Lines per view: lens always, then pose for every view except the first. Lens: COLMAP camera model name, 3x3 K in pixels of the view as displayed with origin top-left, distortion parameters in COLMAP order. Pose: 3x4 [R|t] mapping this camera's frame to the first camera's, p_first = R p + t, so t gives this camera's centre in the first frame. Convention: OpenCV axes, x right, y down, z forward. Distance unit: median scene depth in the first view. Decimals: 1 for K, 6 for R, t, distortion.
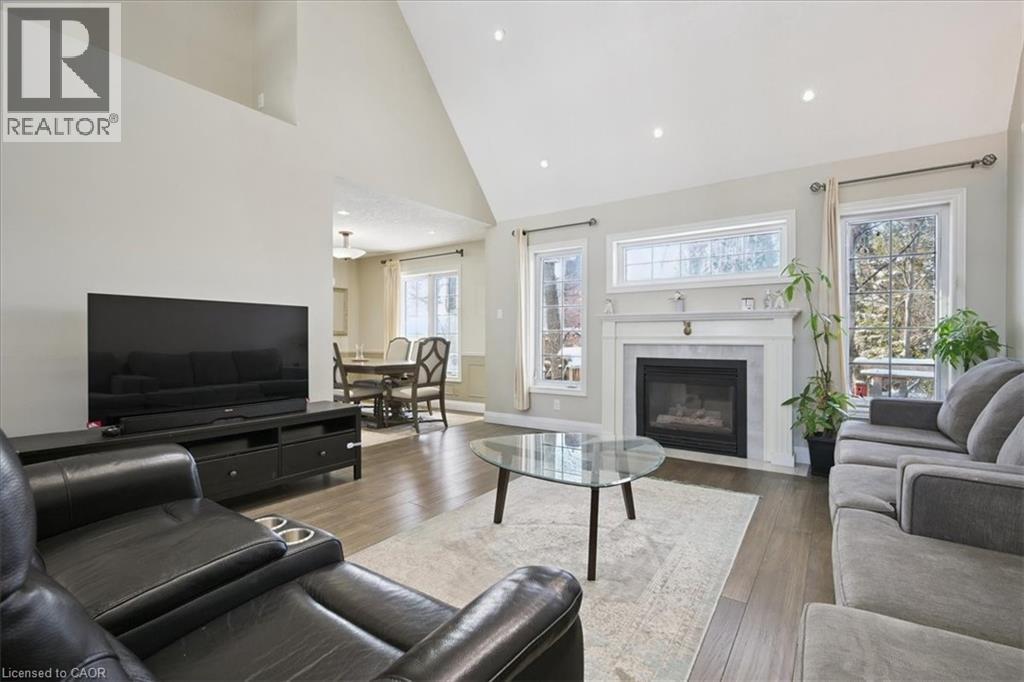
lens RADIAL K [[470.2, 0, 512.0], [0, 470.2, 341.0], [0, 0, 1]] dist [0.000102, 0.000021]
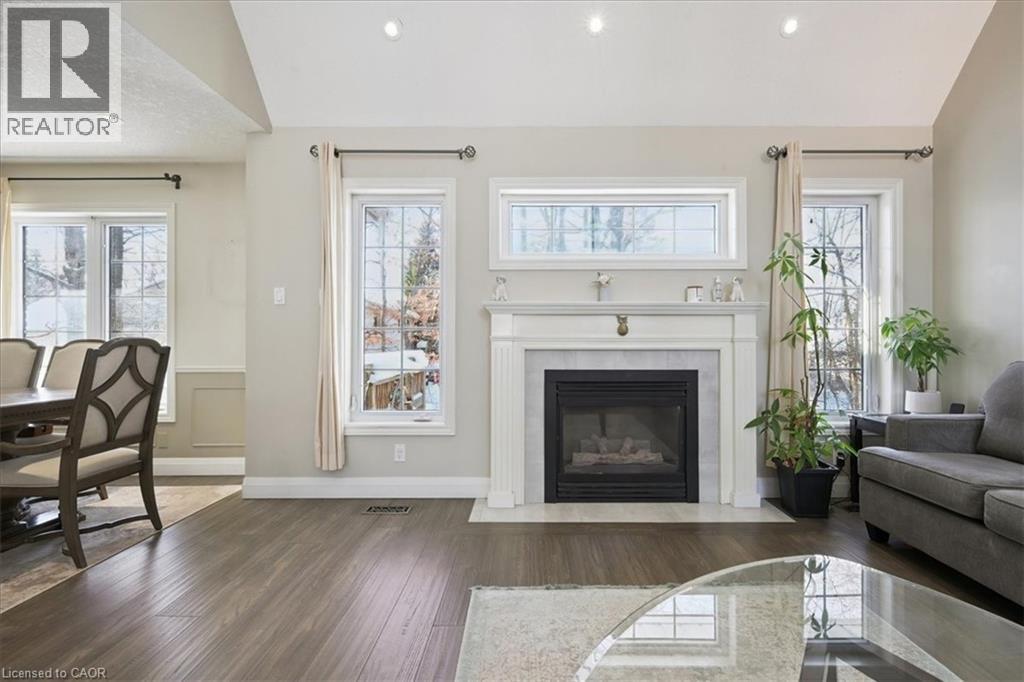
lens RADIAL K [[477.2, 0, 530.9], [0, 477.2, 338.8], [0, 0, 1]] dist [-0.001086, -0.000289]
pose [[0.817713, 0.001127, 0.575625, -0.123087], [0.003583, 0.999969, -0.007048, -0.003086], [-0.575614, 0.007825, 0.817684, 0.442286]]
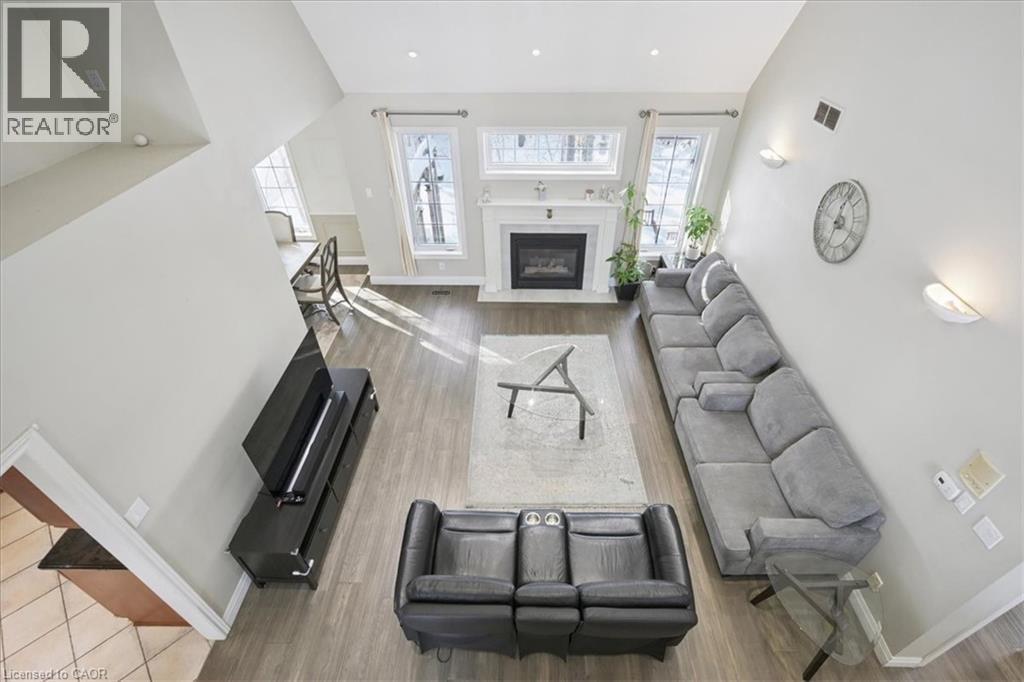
lens RADIAL K [[476.8, 0, 519.4], [0, 476.8, 341.1], [0, 0, 1]] dist [0.000580, 0.000166]
pose [[0.829150, -0.357765, 0.429552, -0.367027], [0.009049, 0.776881, 0.629582, -0.531348], [-0.558953, -0.518131, 0.647388, -0.024833]]
